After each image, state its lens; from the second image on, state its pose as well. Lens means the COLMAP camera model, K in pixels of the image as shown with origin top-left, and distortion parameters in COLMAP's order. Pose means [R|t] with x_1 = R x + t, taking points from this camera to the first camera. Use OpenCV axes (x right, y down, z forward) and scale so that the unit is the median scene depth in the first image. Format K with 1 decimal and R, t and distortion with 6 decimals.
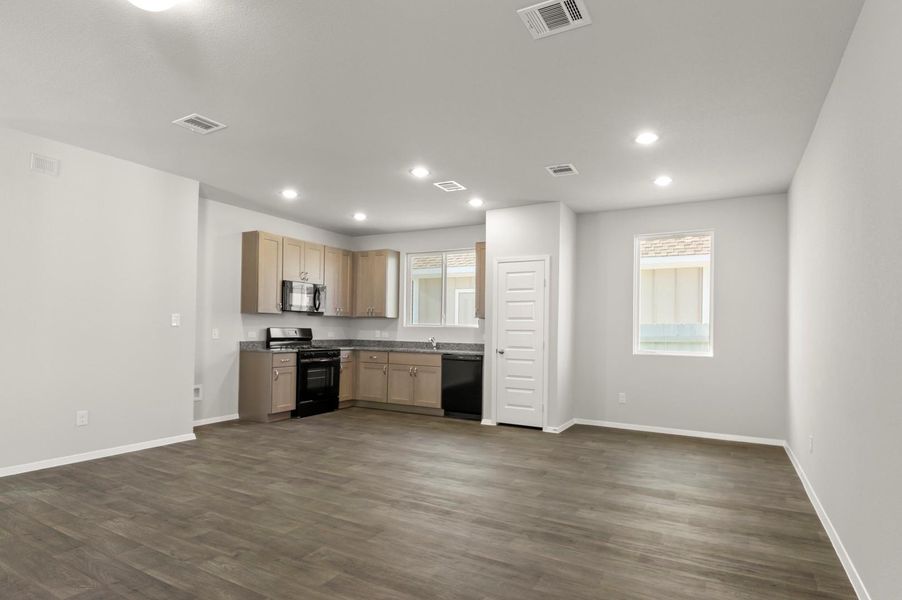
lens RADIAL K [[481.7, 0, 467.5], [0, 481.7, 321.0], [0, 0, 1]] dist [0.016339, -0.023499]
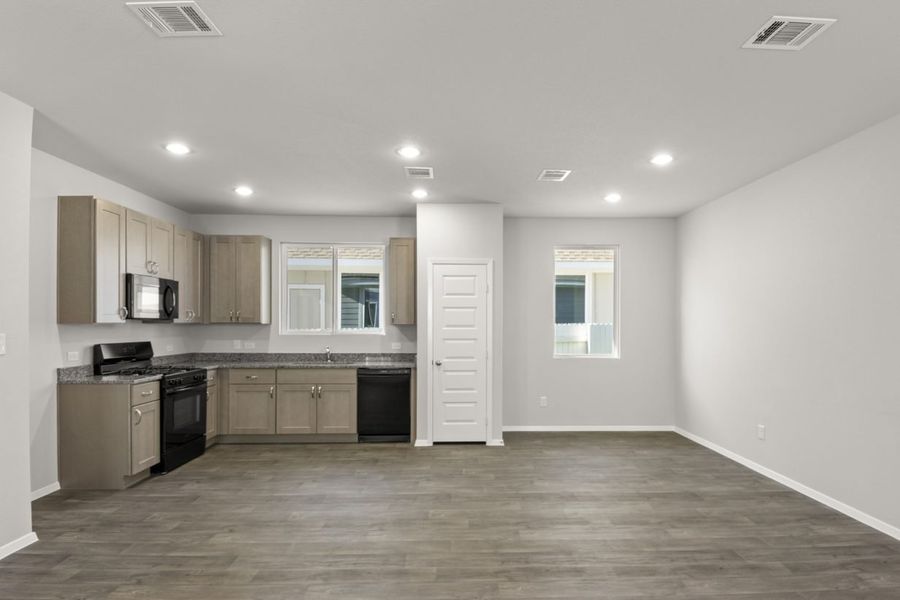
lens RADIAL K [[480.6, 0, 465.4], [0, 480.6, 324.2], [0, 0, 1]] dist [0.016339, -0.023499]
pose [[0.865203, -0.013556, 0.501238, -0.323011], [0.002092, 0.999723, 0.023426, -0.028985], [-0.501417, -0.019219, 0.864992, 0.190868]]
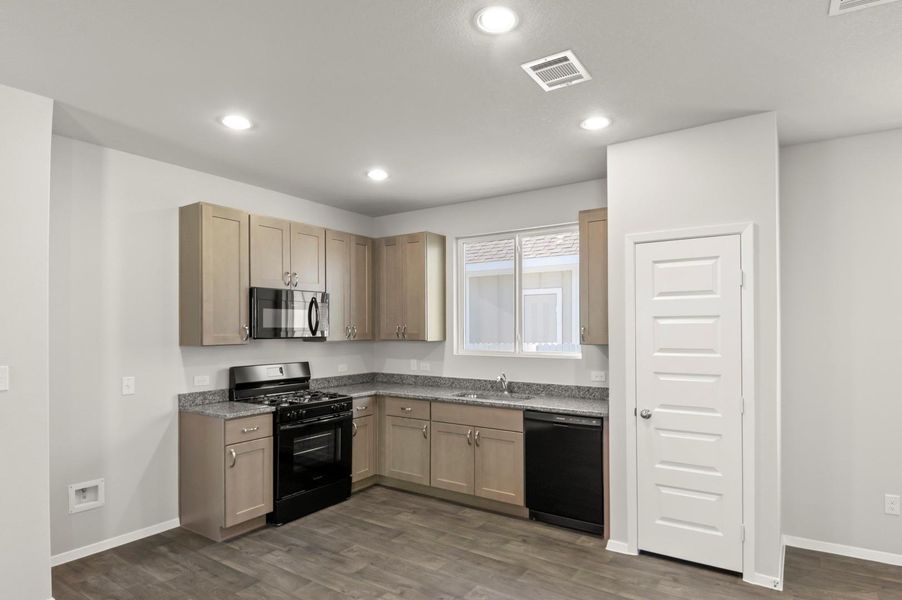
lens RADIAL K [[492.1, 0, 467.7], [0, 492.1, 322.9], [0, 0, 1]] dist [0.010980, -0.023527]
pose [[0.995975, -0.019858, -0.087402, -0.069609], [0.020399, 0.999778, 0.005304, -0.039915], [0.087278, -0.007065, 0.996159, 0.438535]]
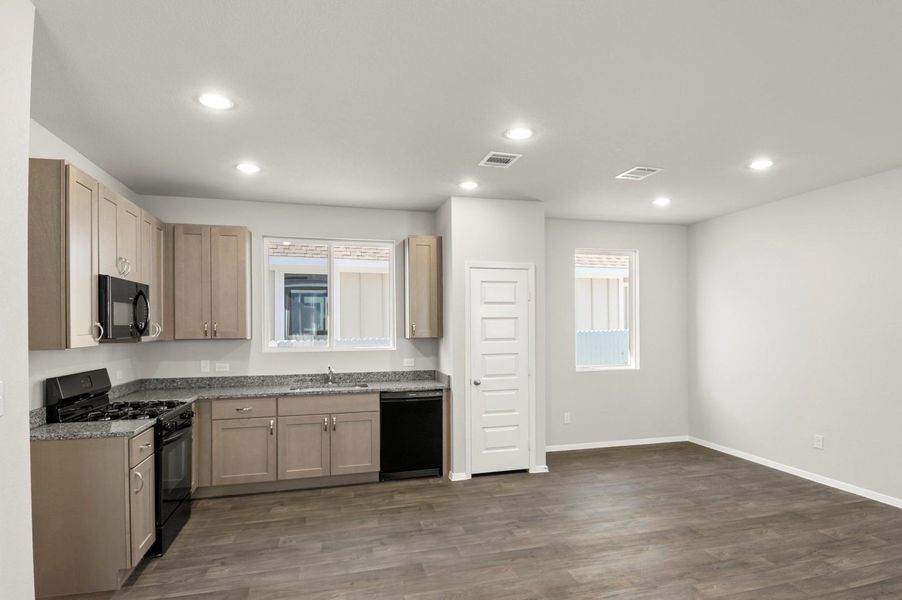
lens RADIAL K [[492.1, 0, 466.2], [0, 492.1, 323.8], [0, 0, 1]] dist [0.010980, -0.023527]
pose [[0.717412, -0.018316, 0.696408, -0.476435], [0.004788, 0.999760, 0.021362, -0.046608], [-0.696632, -0.011991, 0.717328, 0.426145]]
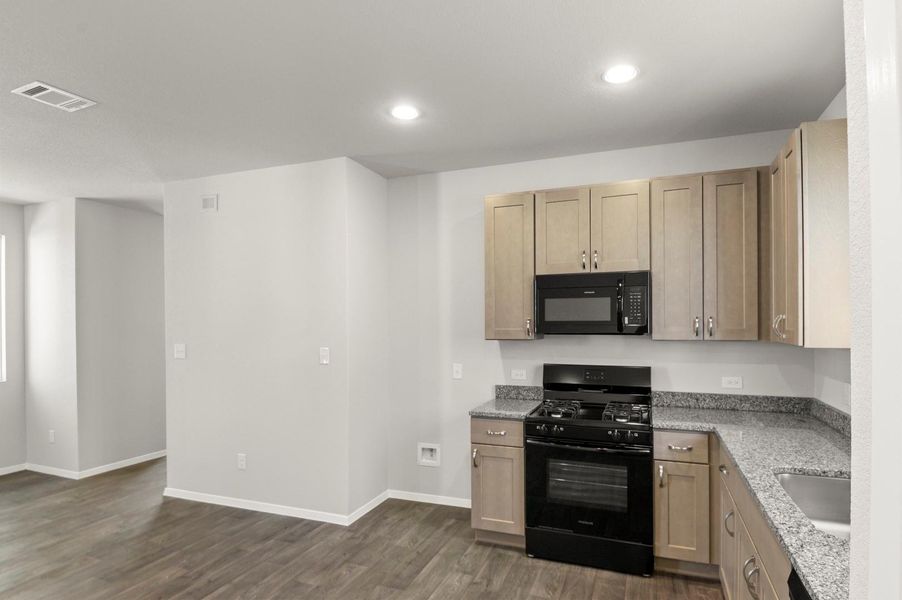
lens RADIAL K [[481.7, 0, 468.7], [0, 481.7, 323.4], [0, 0, 1]] dist [0.016339, -0.023499]
pose [[0.134364, -0.014347, -0.990828, 0.127188], [0.024128, 0.999646, -0.011203, -0.029343], [0.990638, -0.022402, 0.134663, 0.886162]]
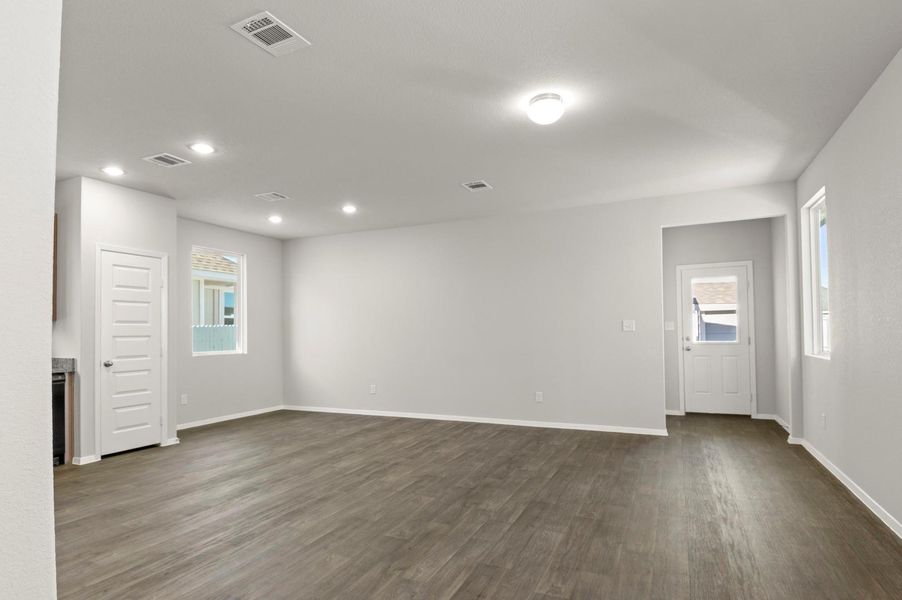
lens RADIAL K [[481.7, 0, 461.4], [0, 481.7, 323.9], [0, 0, 1]] dist [0.016339, -0.023499]
pose [[-0.082395, 0.005914, 0.996582, -0.736232], [-0.006251, 0.999960, -0.006450, -0.000406], [-0.996580, -0.006761, -0.082355, 0.471050]]
